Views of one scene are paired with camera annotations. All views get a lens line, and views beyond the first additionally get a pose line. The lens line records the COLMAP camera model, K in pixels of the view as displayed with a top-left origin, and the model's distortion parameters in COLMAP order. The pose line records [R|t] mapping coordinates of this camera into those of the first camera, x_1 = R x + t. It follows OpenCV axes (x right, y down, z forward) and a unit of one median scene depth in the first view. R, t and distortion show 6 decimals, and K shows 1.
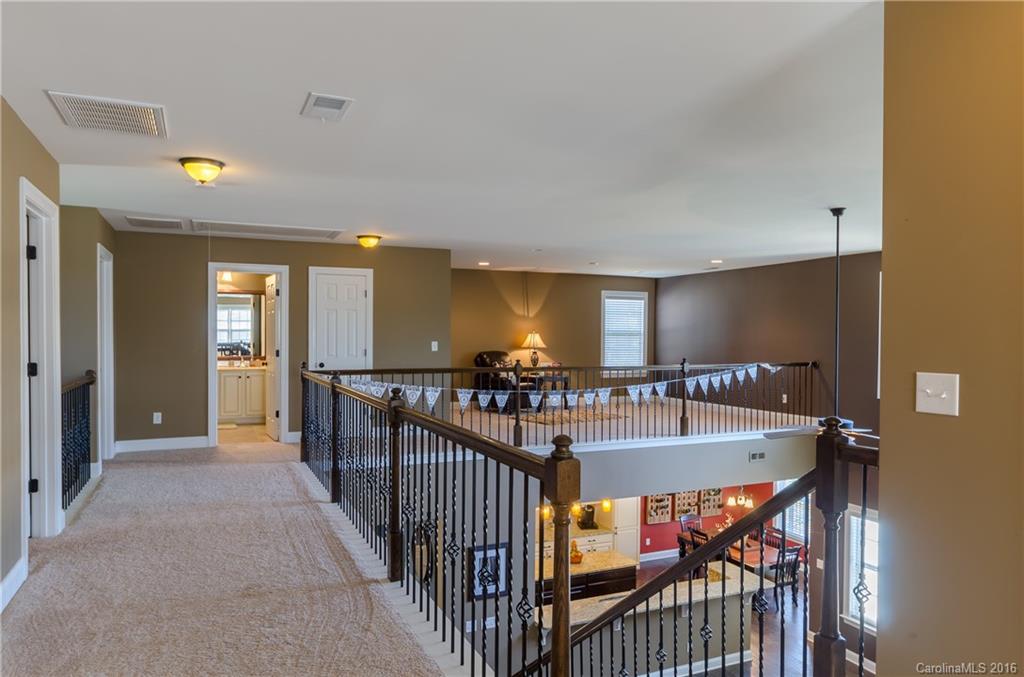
lens RADIAL K [[695.3, 0, 511.5], [0, 695.3, 338.8], [0, 0, 1]] dist [0.009224, 0.000805]
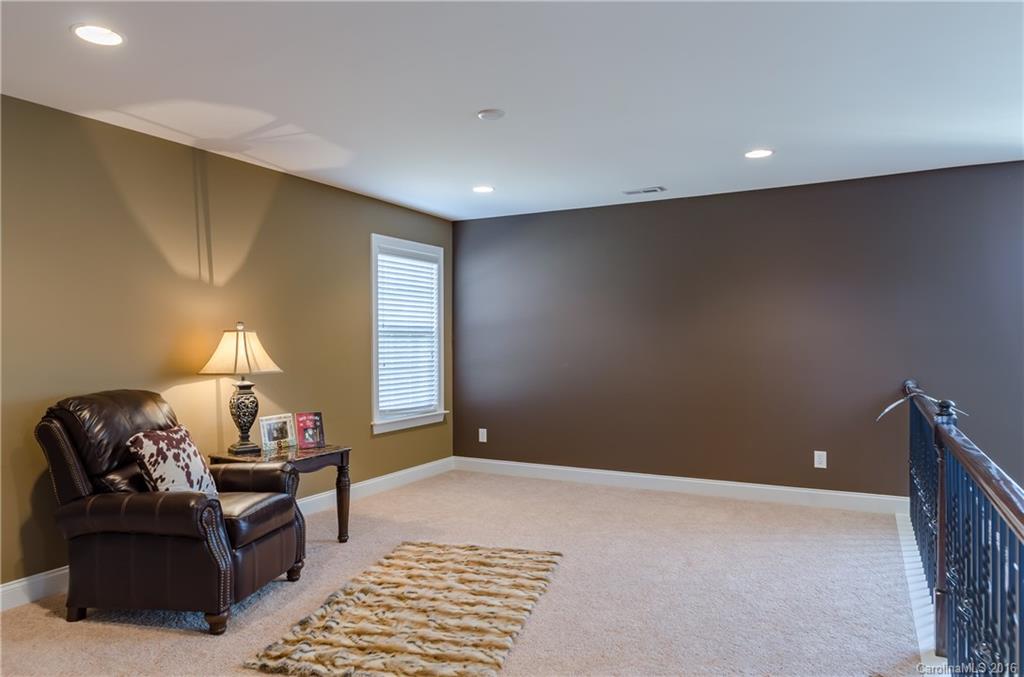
lens RADIAL K [[695.3, 0, 513.3], [0, 695.3, 341.6], [0, 0, 1]] dist [0.009224, 0.000805]
pose [[0.799437, -0.012653, 0.600616, -0.062971], [0.018094, 0.999832, -0.003021, 0.000700], [-0.600477, 0.013283, 0.799532, 0.636215]]
